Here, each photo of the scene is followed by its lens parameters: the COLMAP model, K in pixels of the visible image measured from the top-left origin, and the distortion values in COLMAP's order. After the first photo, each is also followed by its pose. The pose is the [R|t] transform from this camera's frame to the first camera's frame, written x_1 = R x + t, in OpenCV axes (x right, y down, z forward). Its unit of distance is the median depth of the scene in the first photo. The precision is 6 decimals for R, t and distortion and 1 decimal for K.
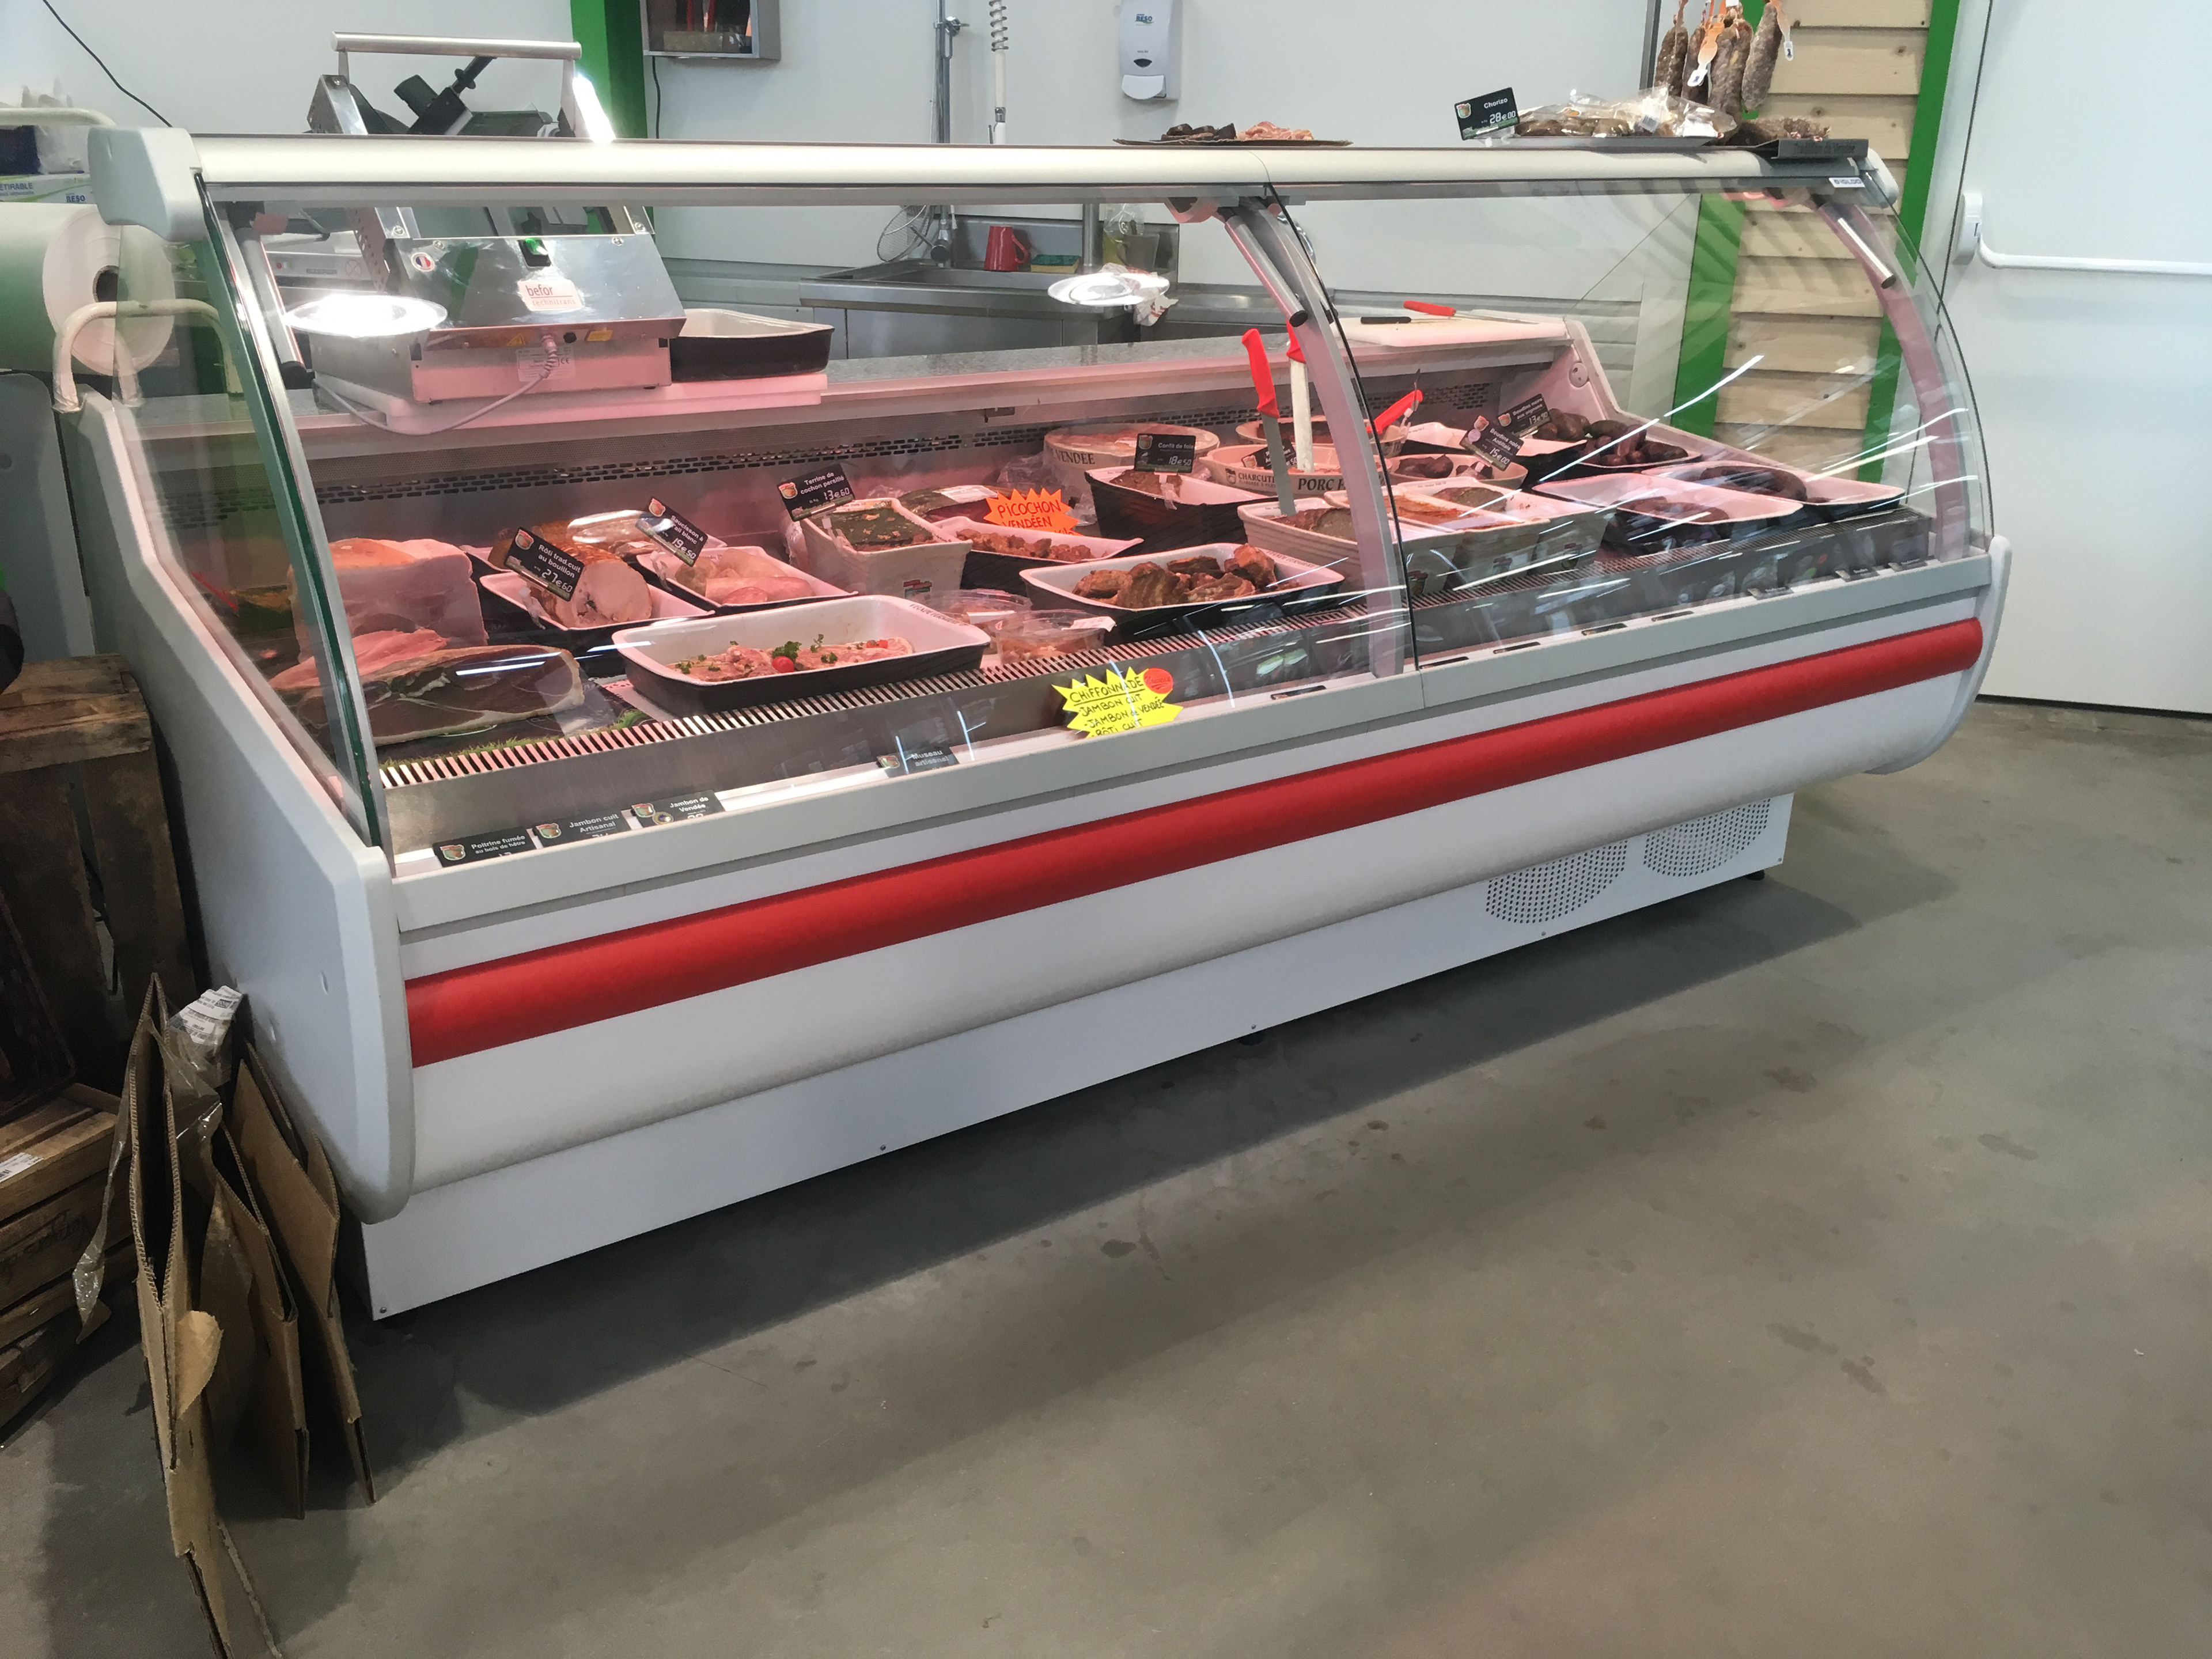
lens RADIAL K [[1771.8, 0, 1106.1], [0, 1771.8, 931.8], [0, 0, 1]] dist [0.082596, -0.087452]
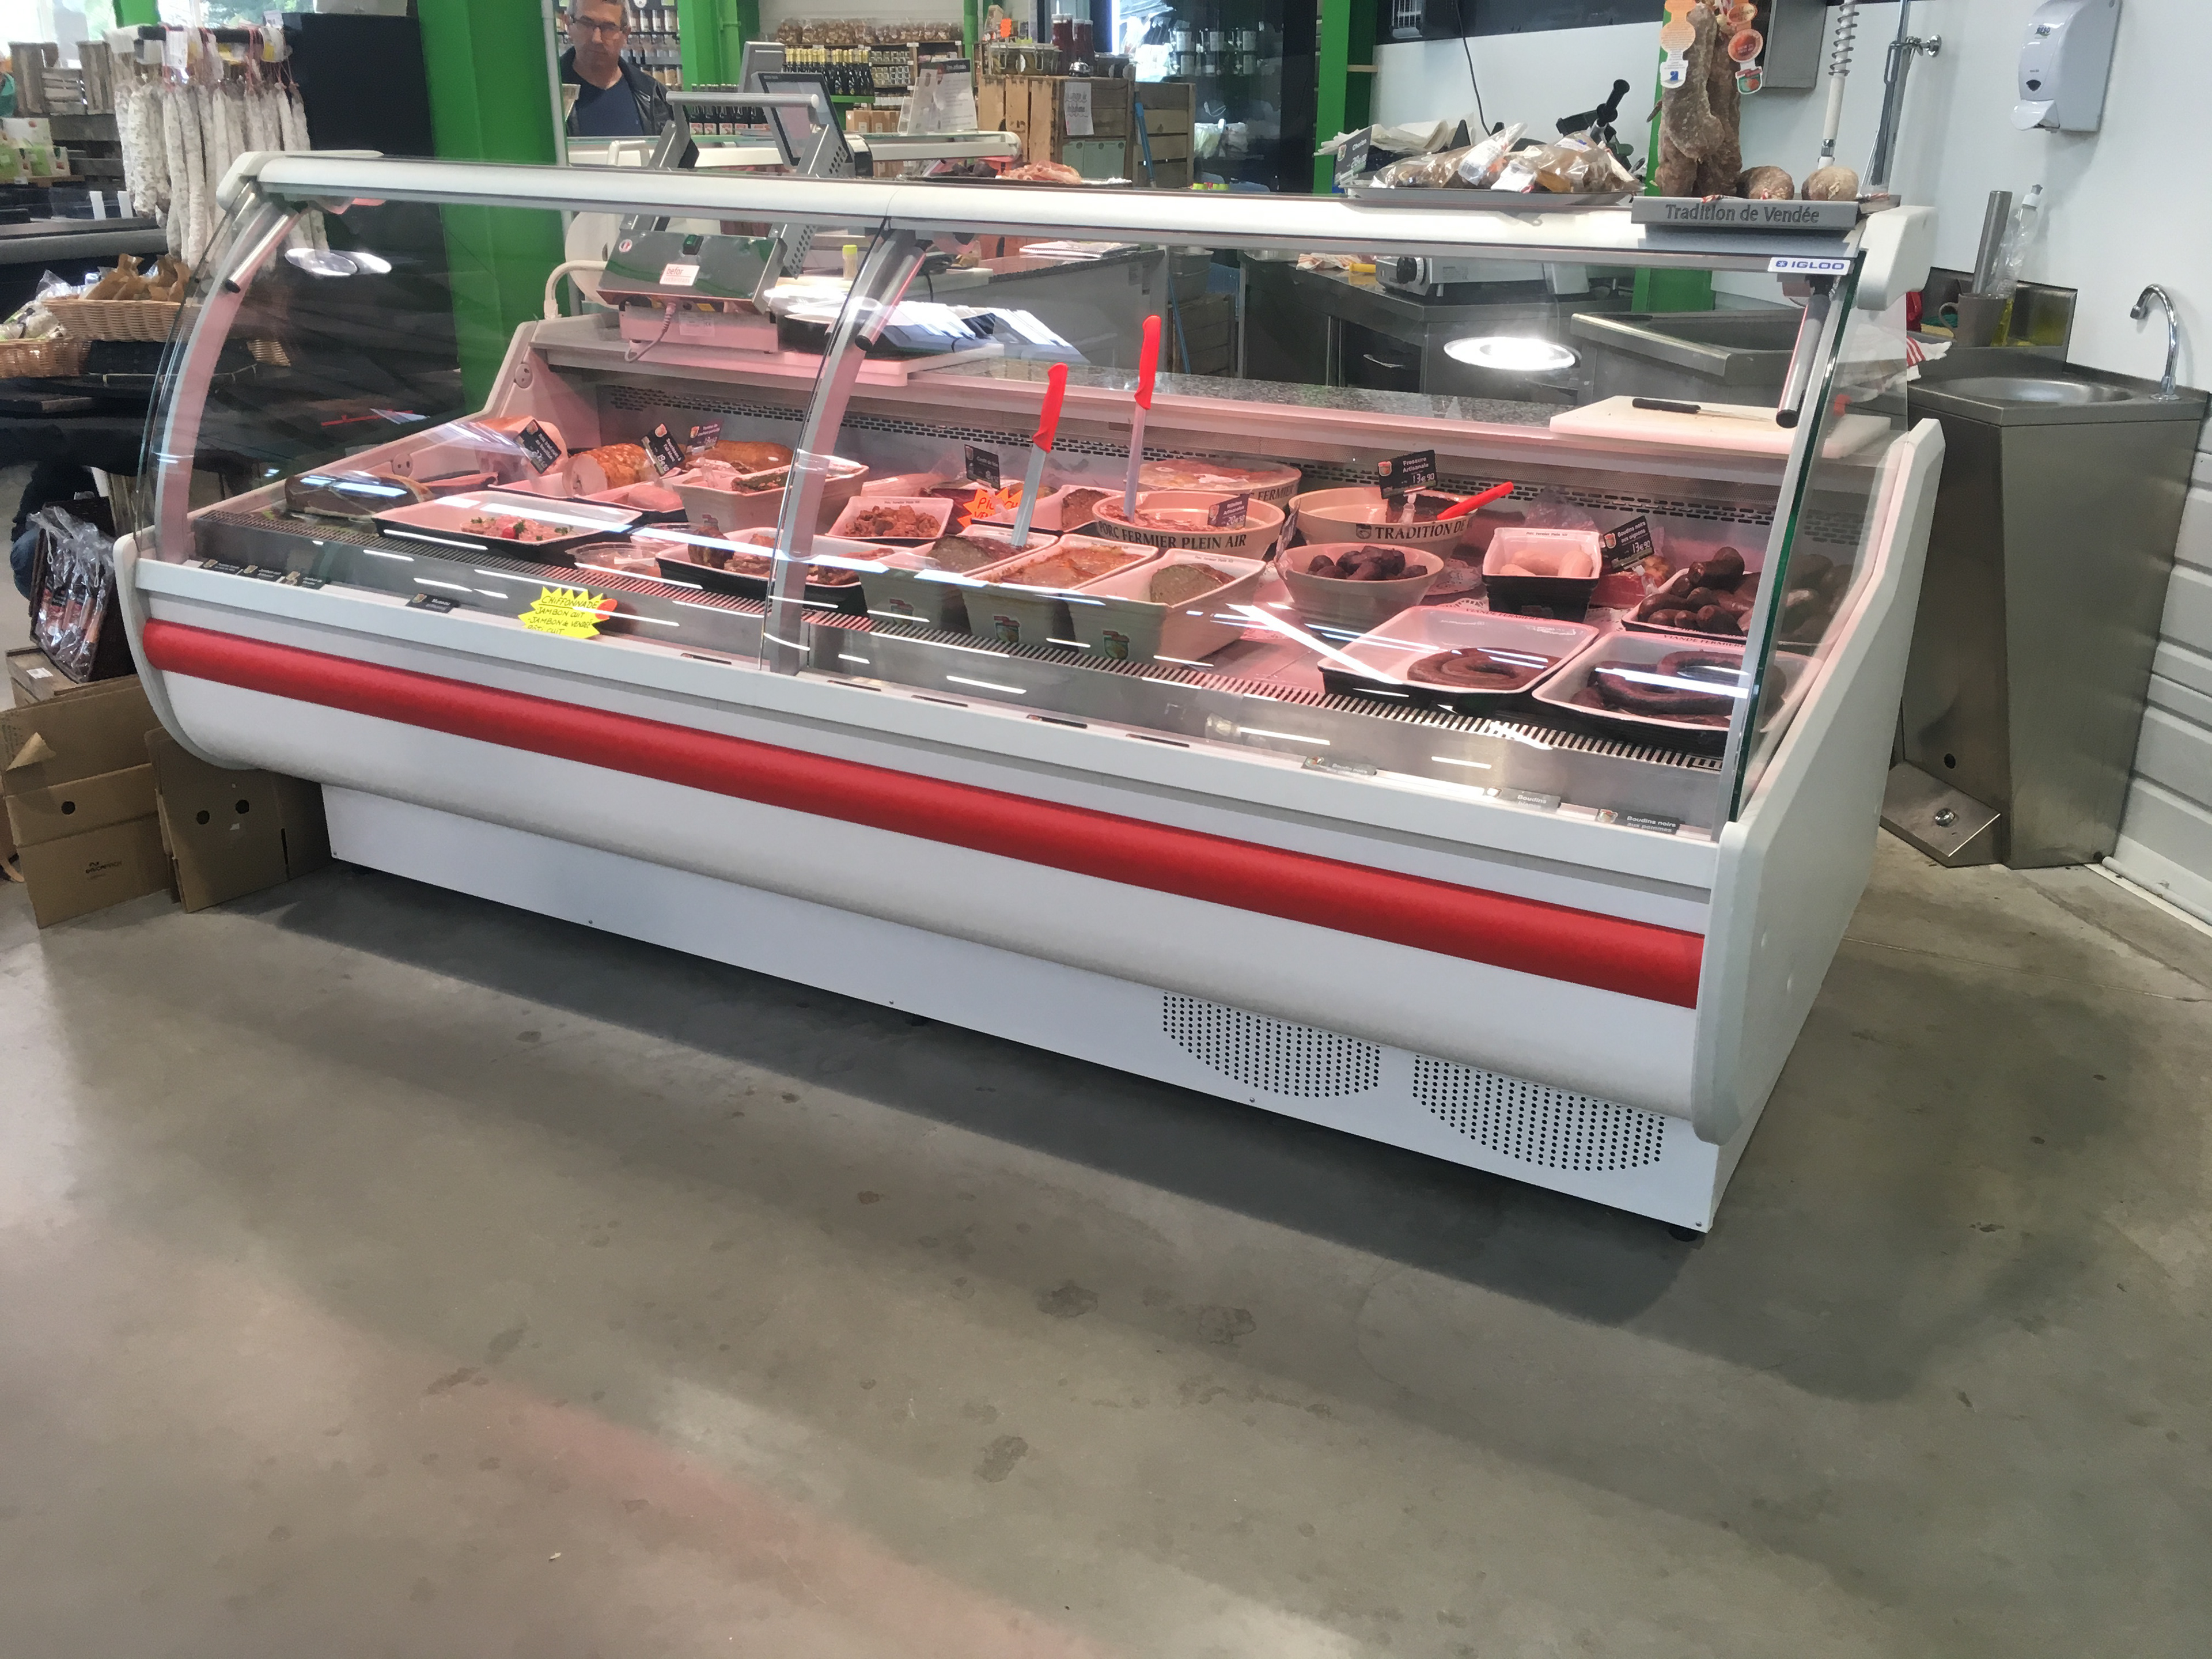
lens RADIAL K [[1872.0, 0, 1106.0], [0, 1872.0, 829.5], [0, 0, 1]] dist [0.079381, -0.112536]
pose [[0.455020, 0.323602, -0.829602, 1.082760], [-0.370655, 0.915918, 0.153975, -0.270704], [0.809674, 0.237435, 0.536706, 0.503588]]
